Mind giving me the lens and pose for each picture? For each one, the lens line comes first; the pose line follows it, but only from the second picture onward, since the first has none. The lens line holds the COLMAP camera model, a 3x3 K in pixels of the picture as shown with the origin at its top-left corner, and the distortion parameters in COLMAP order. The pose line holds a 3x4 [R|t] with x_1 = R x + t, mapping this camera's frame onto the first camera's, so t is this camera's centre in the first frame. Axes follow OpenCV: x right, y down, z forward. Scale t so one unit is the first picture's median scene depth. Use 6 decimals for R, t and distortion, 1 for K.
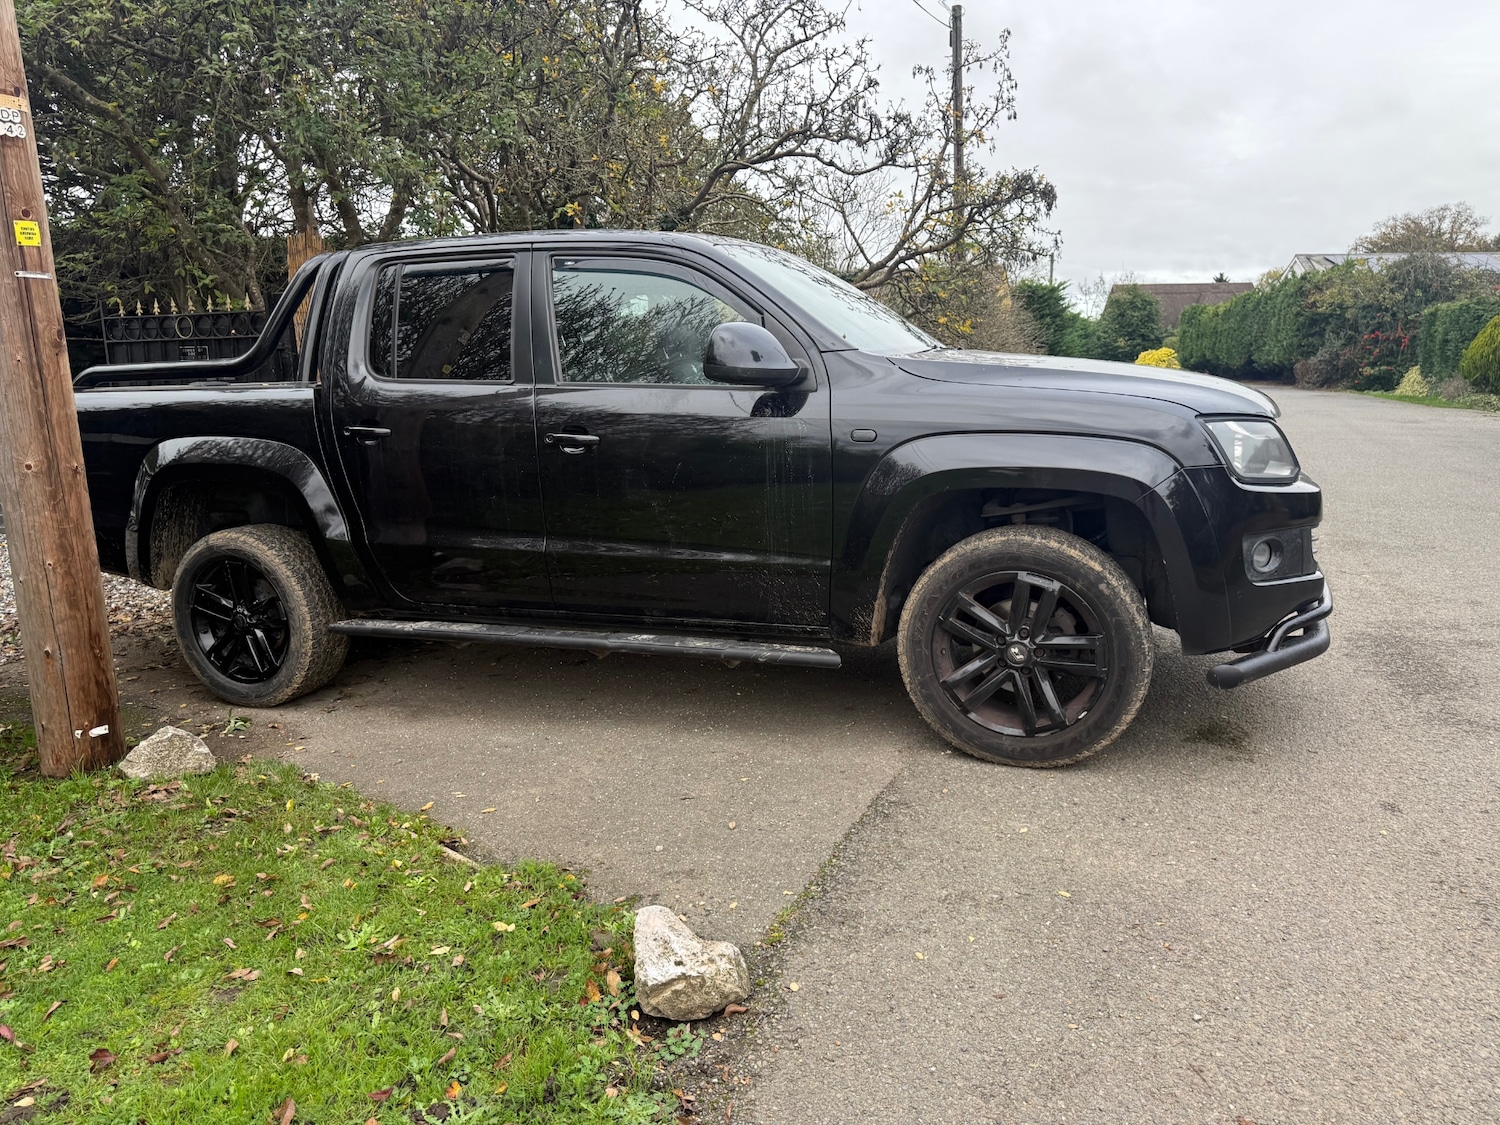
lens RADIAL K [[991.7, 0, 744.8], [0, 991.7, 546.3], [0, 0, 1]] dist [0.022001, -0.020626]
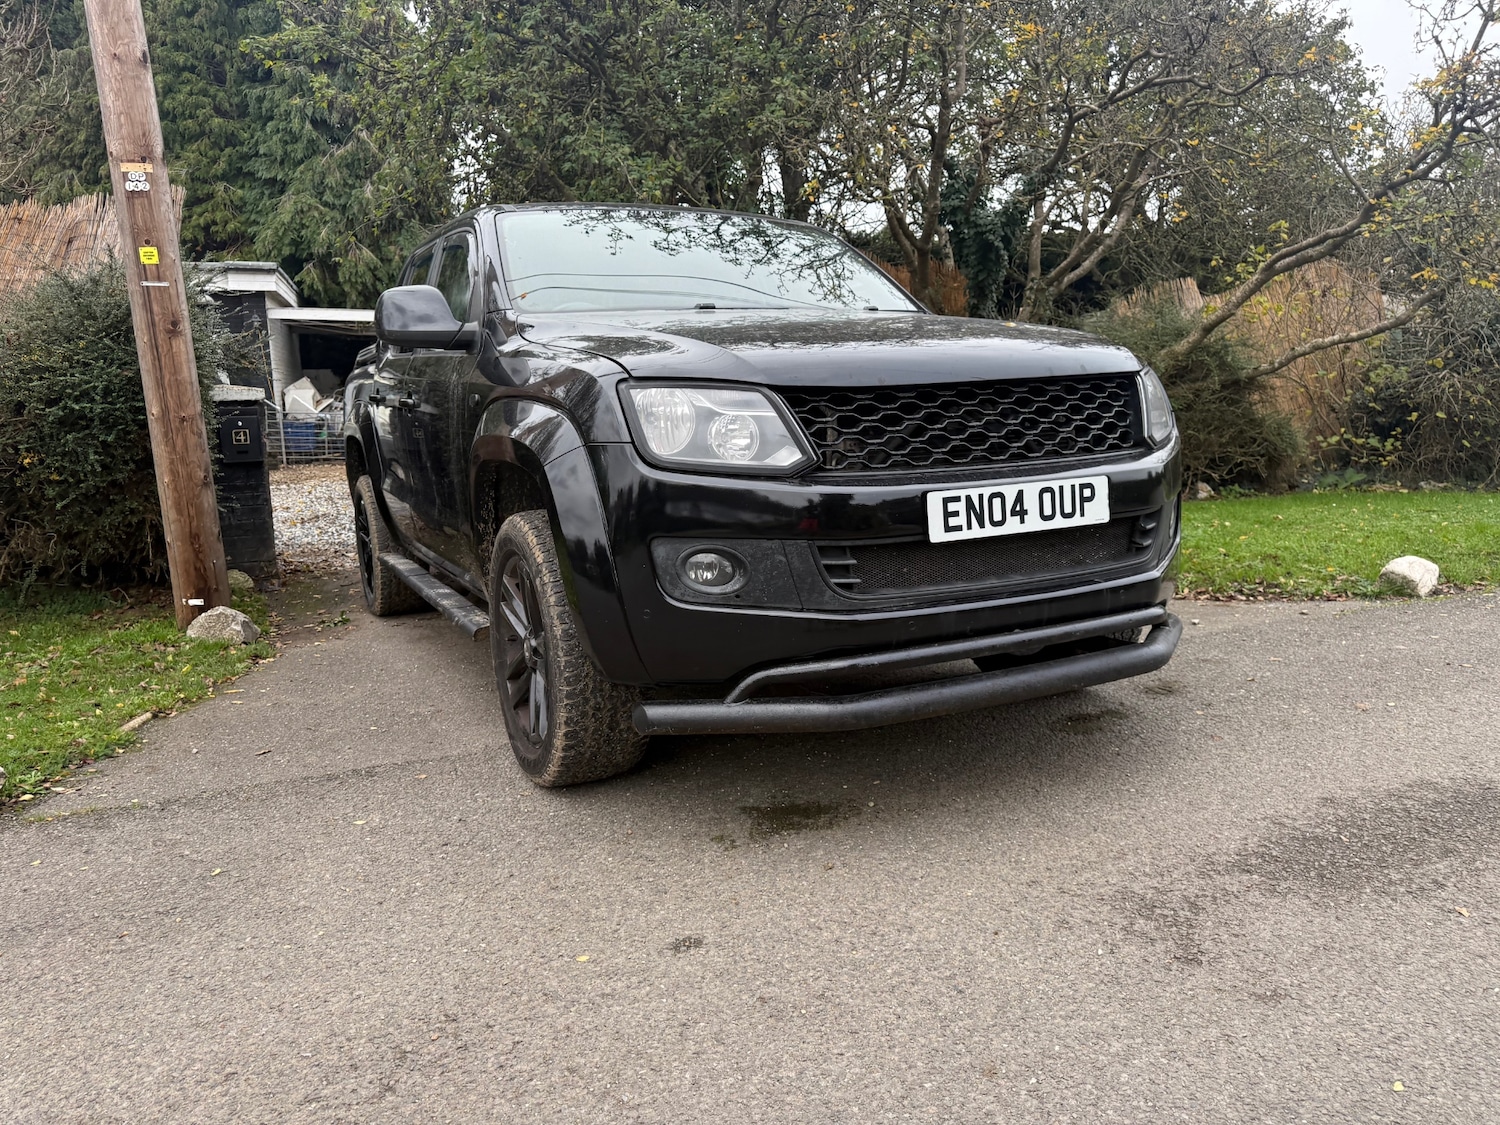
lens RADIAL K [[1033.2, 0, 750.0], [0, 1033.2, 562.5], [0, 0, 1]] dist [0.021675, -0.004576]
pose [[0.752826, 0.115533, -0.648001, 0.943913], [-0.107447, 0.992840, 0.052186, -0.035989], [0.649390, 0.030339, 0.759850, 0.392778]]
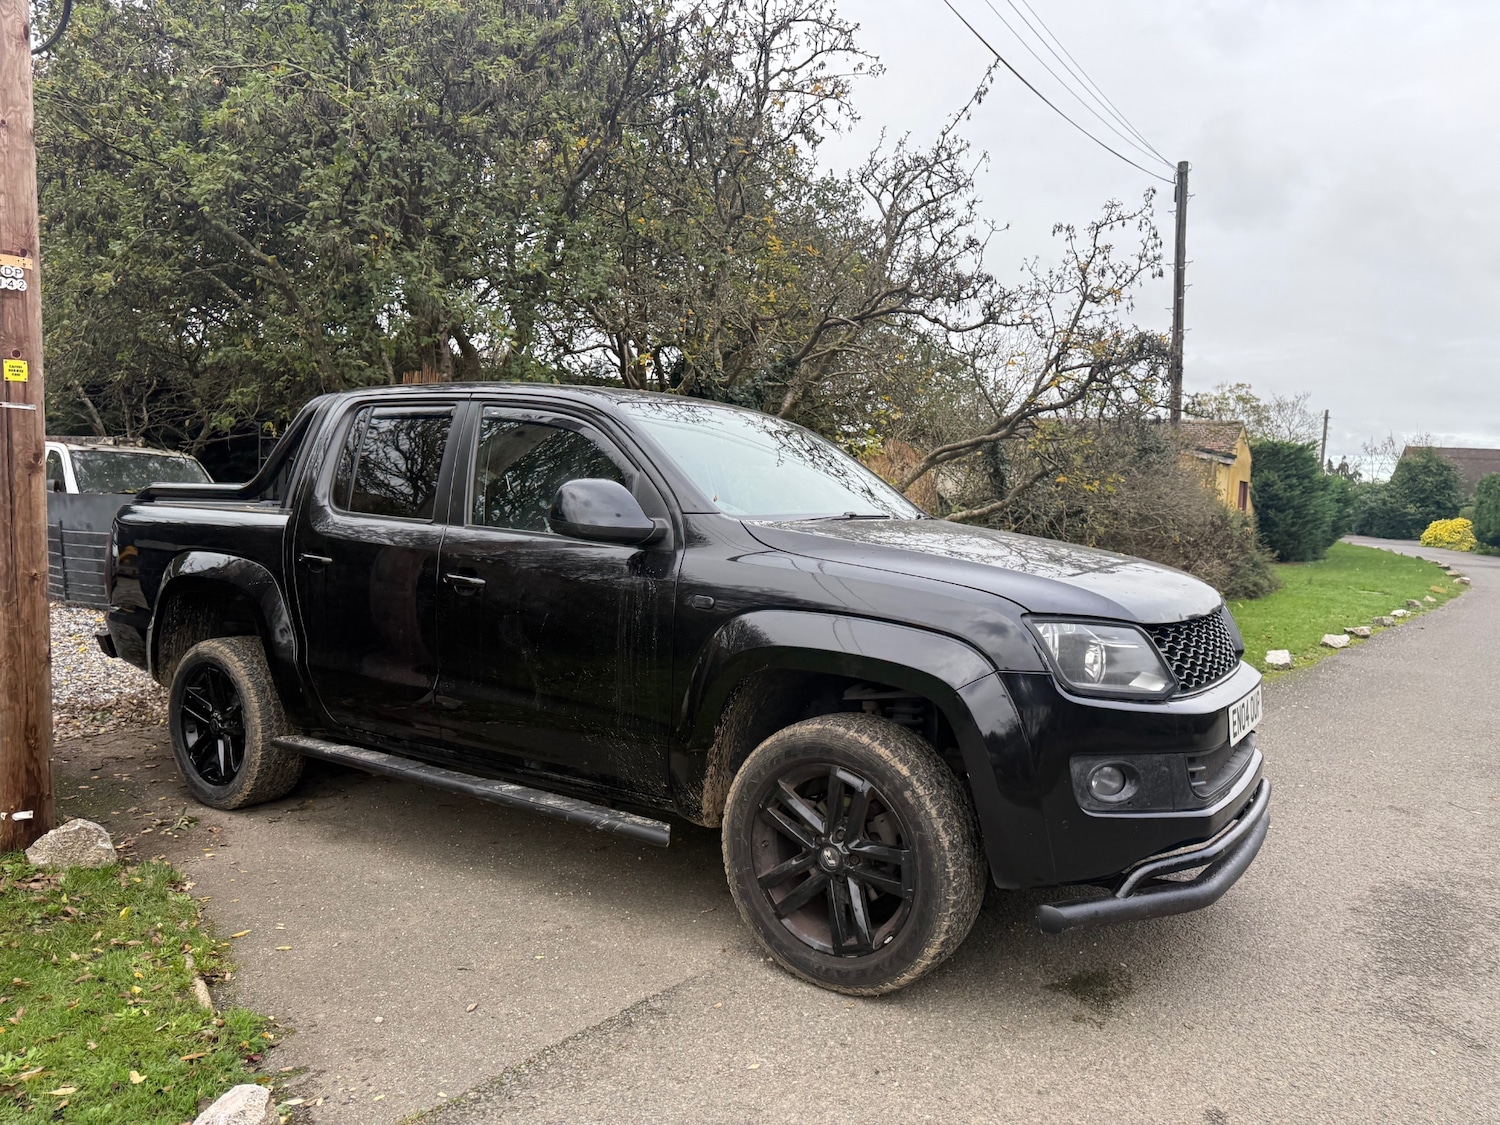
lens RADIAL K [[995.2, 0, 756.6], [0, 995.2, 569.7], [0, 0, 1]] dist [0.023585, -0.019523]
pose [[0.974741, 0.075019, -0.210364, 0.353336], [-0.098018, 0.990035, -0.101114, -0.049574], [0.200682, 0.119179, 0.972380, 0.068348]]
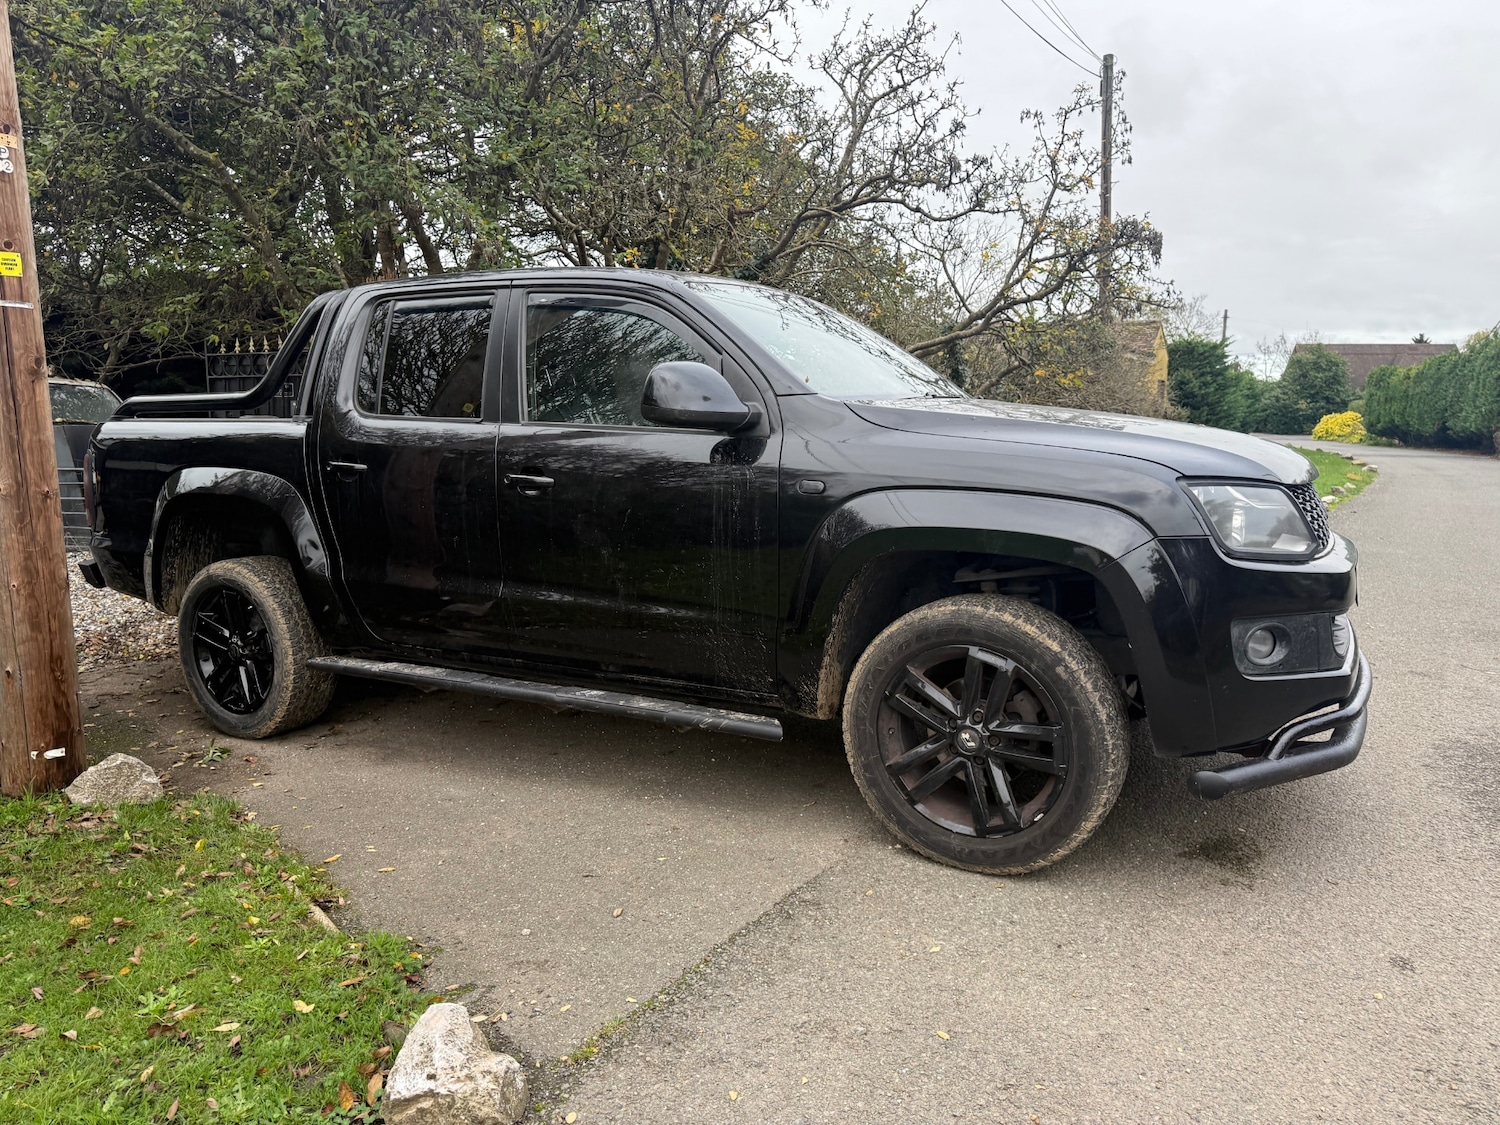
lens RADIAL K [[998.2, 0, 748.4], [0, 998.2, 552.9], [0, 0, 1]] dist [0.019764, -0.017169]
pose [[0.989597, 0.043859, -0.137018, 0.181459], [-0.049944, 0.997898, -0.041297, -0.010280], [0.134919, 0.047711, 0.989707, 0.084076]]
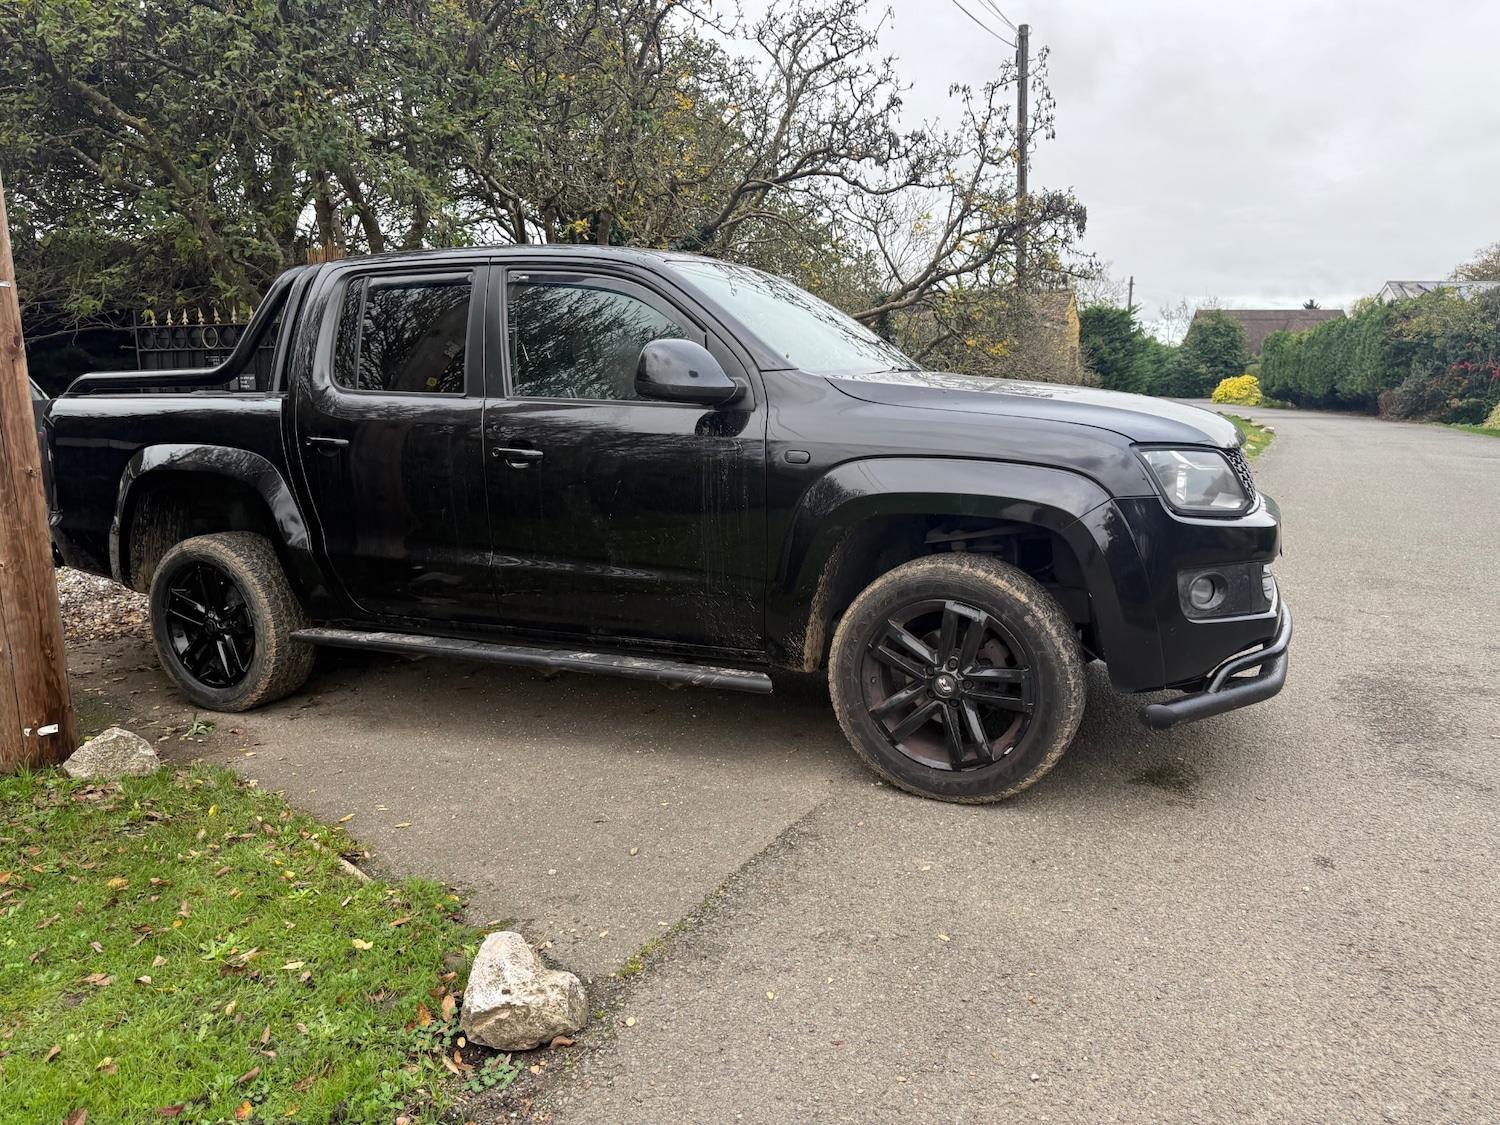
lens RADIAL K [[992.3, 0, 753.1], [0, 992.3, 558.6], [0, 0, 1]] dist [0.029394, -0.031257]
pose [[0.998080, 0.027724, -0.055384, 0.127659], [-0.028135, 0.999582, -0.006649, -0.003451], [0.055176, 0.008195, 0.998443, 0.019050]]
